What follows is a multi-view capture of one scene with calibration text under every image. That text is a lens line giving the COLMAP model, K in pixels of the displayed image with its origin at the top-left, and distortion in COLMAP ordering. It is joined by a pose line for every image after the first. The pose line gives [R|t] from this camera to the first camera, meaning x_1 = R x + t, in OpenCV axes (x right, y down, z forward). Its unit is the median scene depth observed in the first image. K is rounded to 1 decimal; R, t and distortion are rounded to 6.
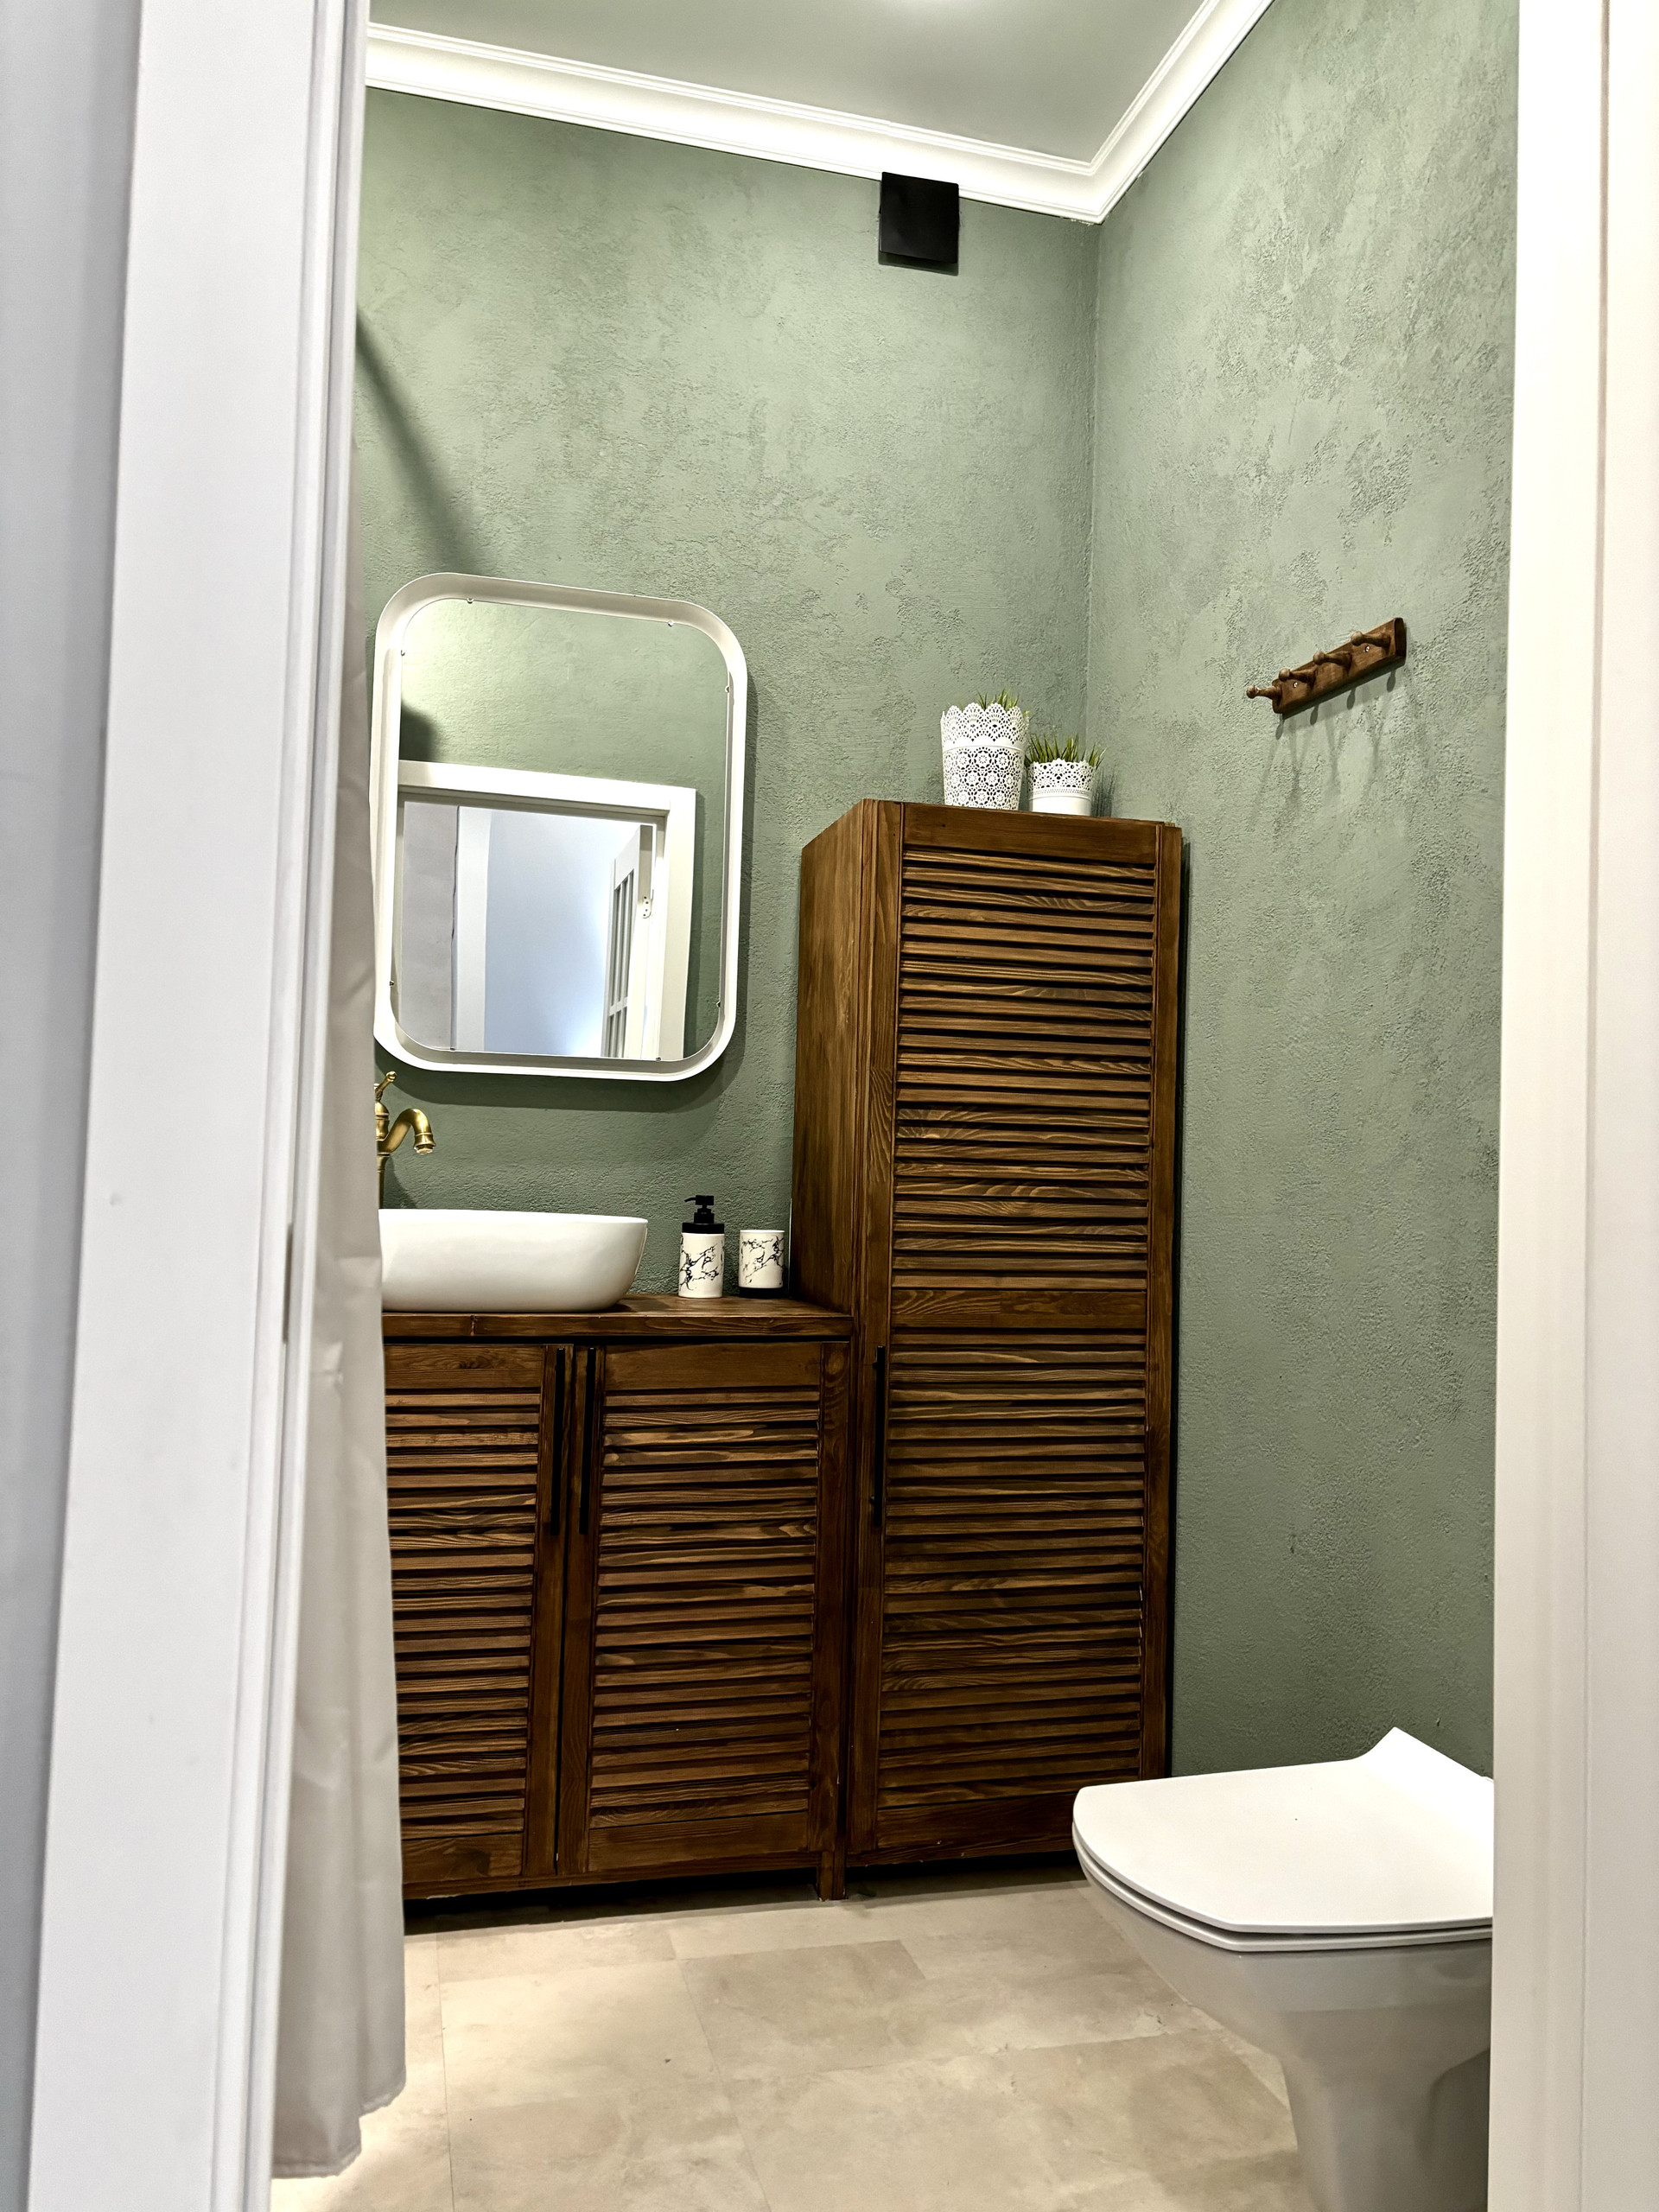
lens RADIAL K [[1687.3, 0, 829.5], [0, 1687.3, 1106.0], [0, 0, 1]] dist [0.197504, -0.477064]
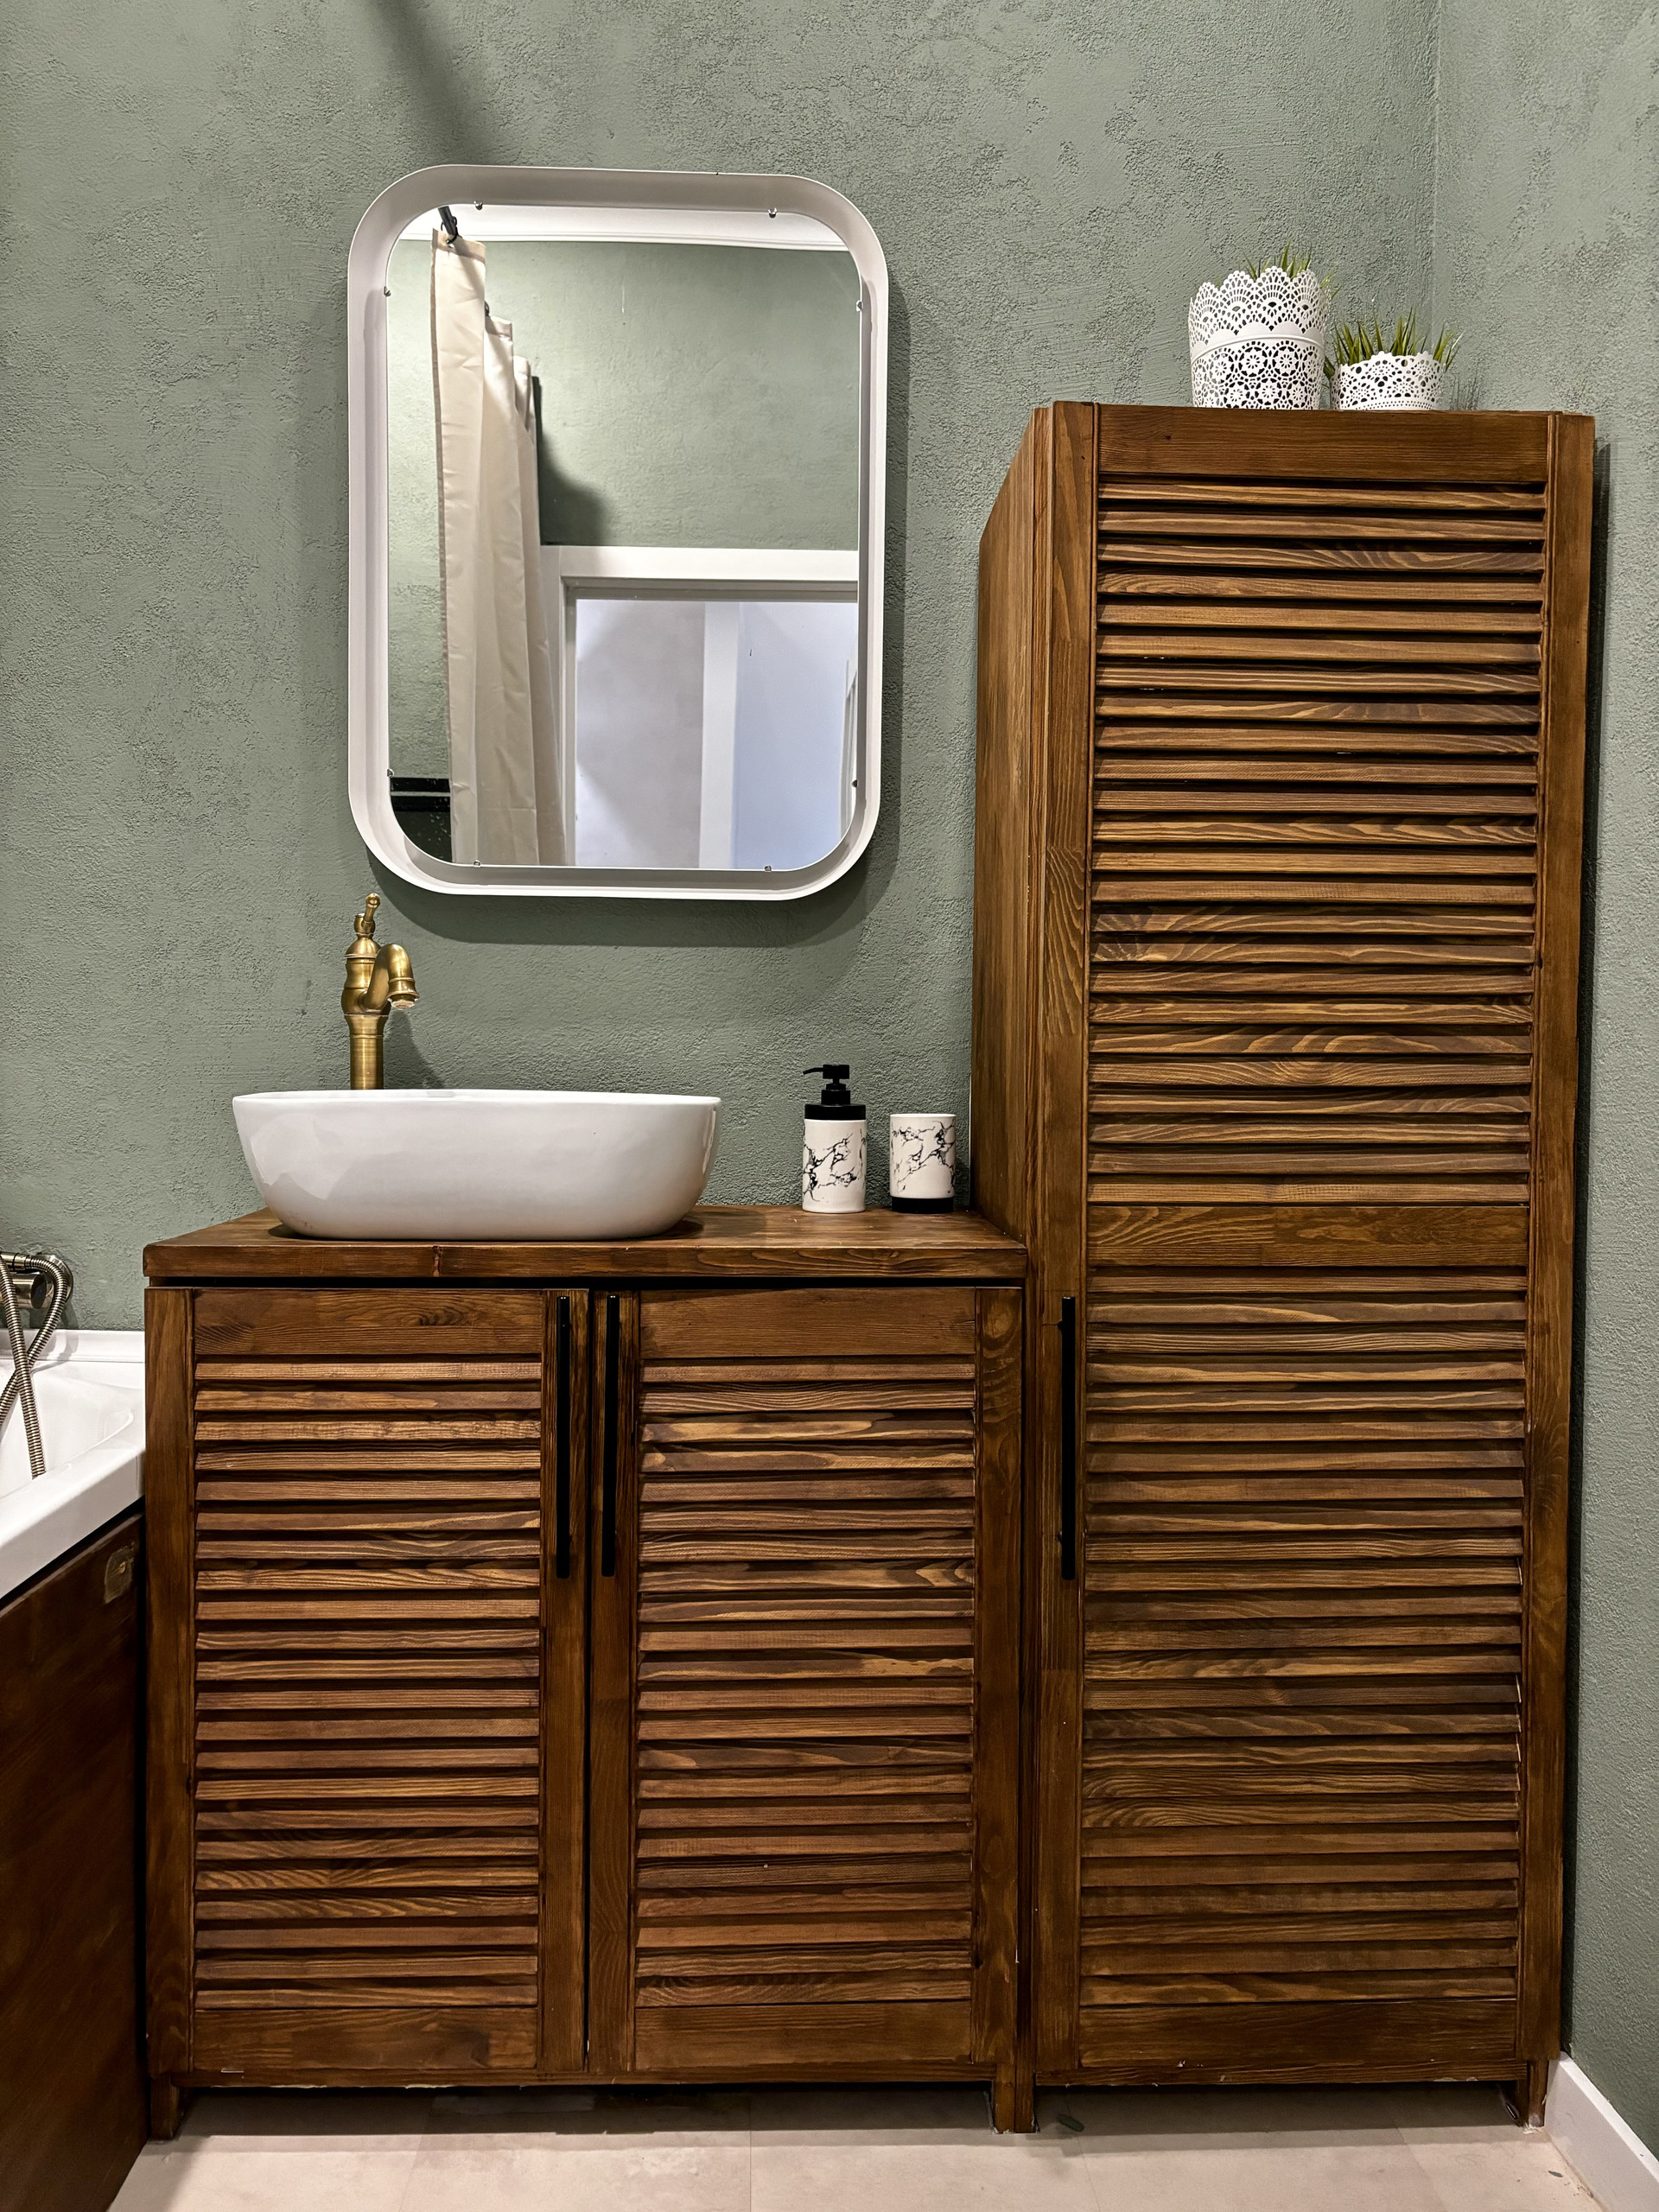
lens RADIAL K [[1662.5, 0, 829.5], [0, 1662.5, 1106.0], [0, 0, 1]] dist [0.064002, -0.047338]
pose [[0.976037, -0.014259, -0.217135, 0.076858], [0.028714, 0.997565, 0.063562, 0.030051], [0.215700, -0.068274, 0.974070, 0.381963]]
